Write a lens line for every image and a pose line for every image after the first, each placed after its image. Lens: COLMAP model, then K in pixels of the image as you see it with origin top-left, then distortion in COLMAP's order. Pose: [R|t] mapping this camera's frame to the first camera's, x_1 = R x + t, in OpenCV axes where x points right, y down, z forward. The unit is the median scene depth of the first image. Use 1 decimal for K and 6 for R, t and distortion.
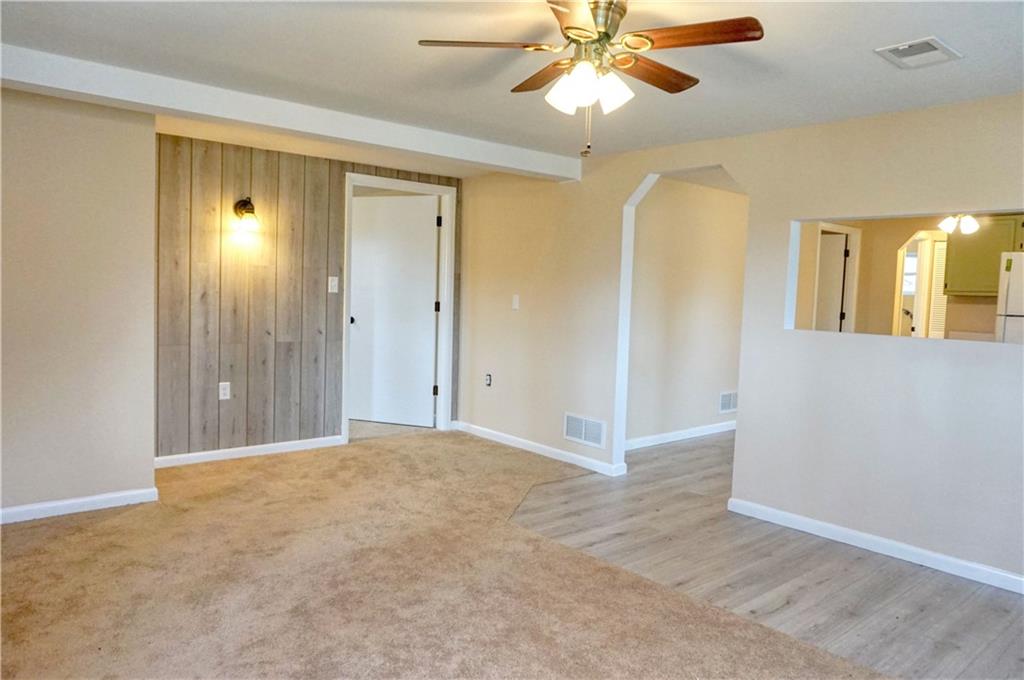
lens RADIAL K [[707.9, 0, 512.0], [0, 707.9, 340.0], [0, 0, 1]] dist [-0.004303, -0.001371]
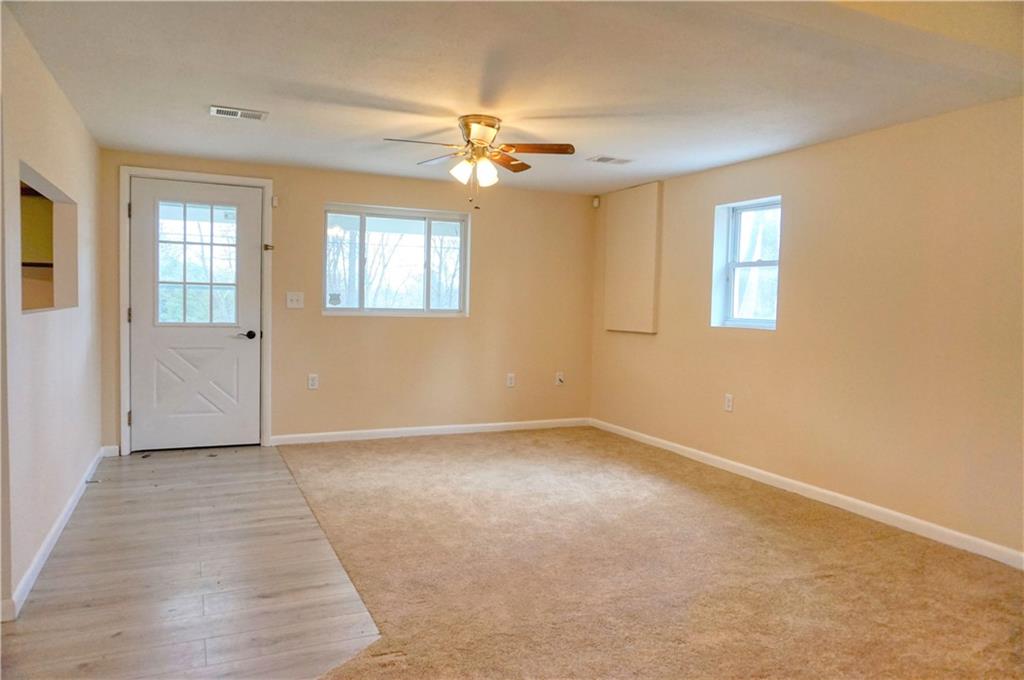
lens RADIAL K [[707.9, 0, 512.0], [0, 707.9, 340.0], [0, 0, 1]] dist [-0.004303, -0.001371]
pose [[-0.961460, -0.063869, 0.267425, -0.229886], [-0.030966, 0.991611, 0.125496, -0.081518], [-0.273197, 0.112378, -0.955372, 1.261163]]
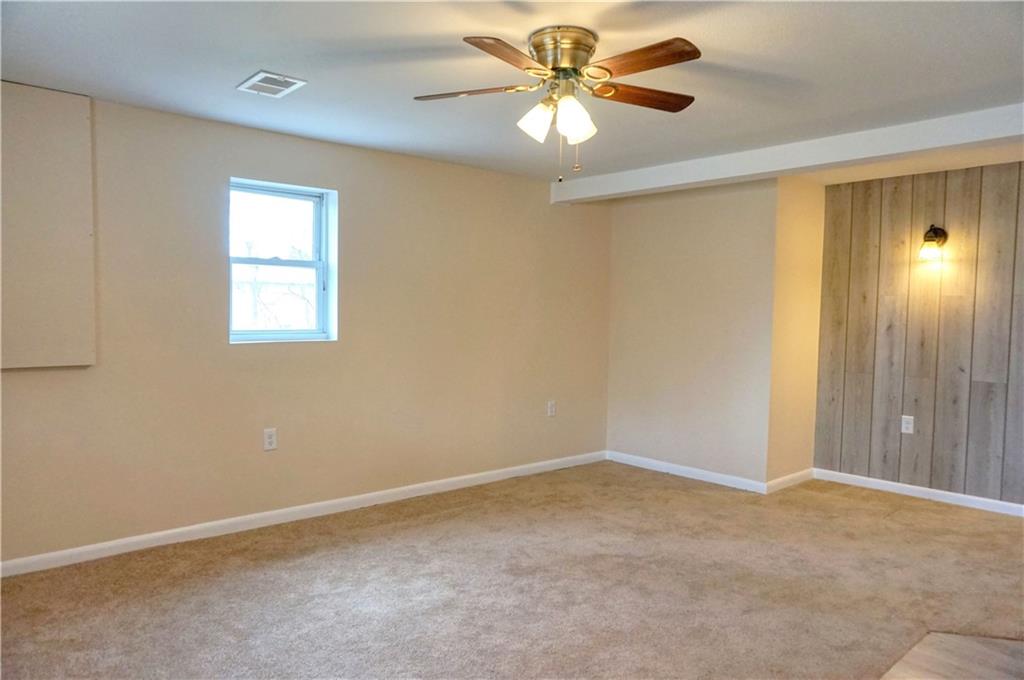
lens RADIAL K [[697.4, 0, 512.0], [0, 697.4, 340.0], [0, 0, 1]] dist [-0.004572, 0.000535]
pose [[0.028933, 0.015760, -0.999457, 0.558726], [-0.078600, 0.996816, 0.013443, -0.015392], [0.996486, 0.078168, 0.030079, 0.424986]]
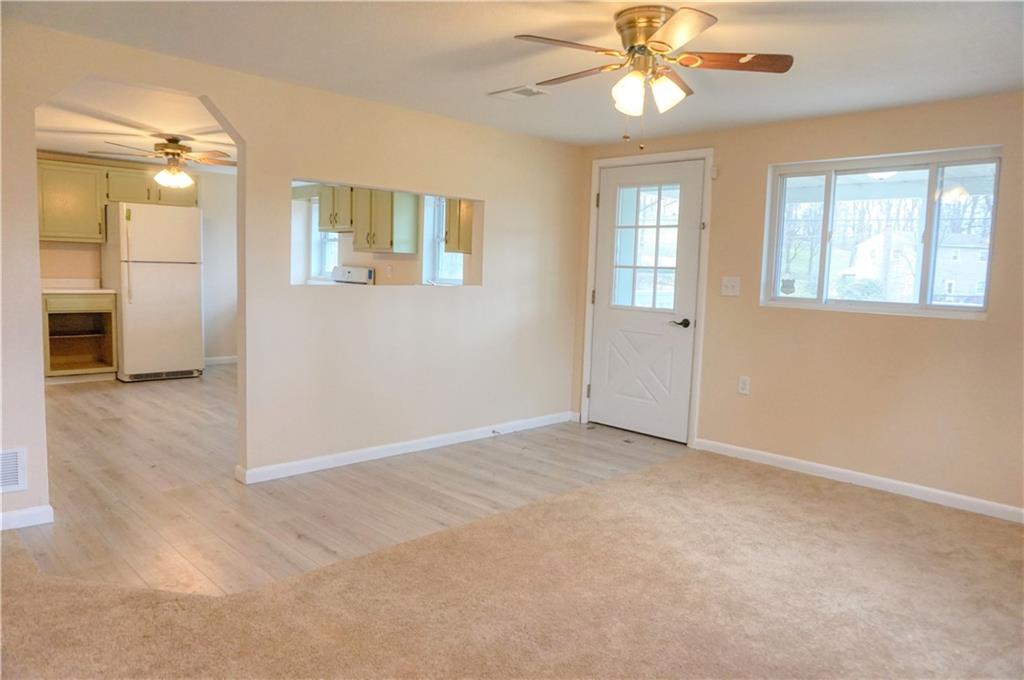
lens RADIAL K [[697.4, 0, 512.0], [0, 697.4, 340.0], [0, 0, 1]] dist [-0.004572, 0.000535]
pose [[-0.077504, -0.127989, 0.988743, -0.518890], [0.025235, 0.991156, 0.130279, -0.049528], [-0.996673, 0.035048, -0.073589, 0.617785]]
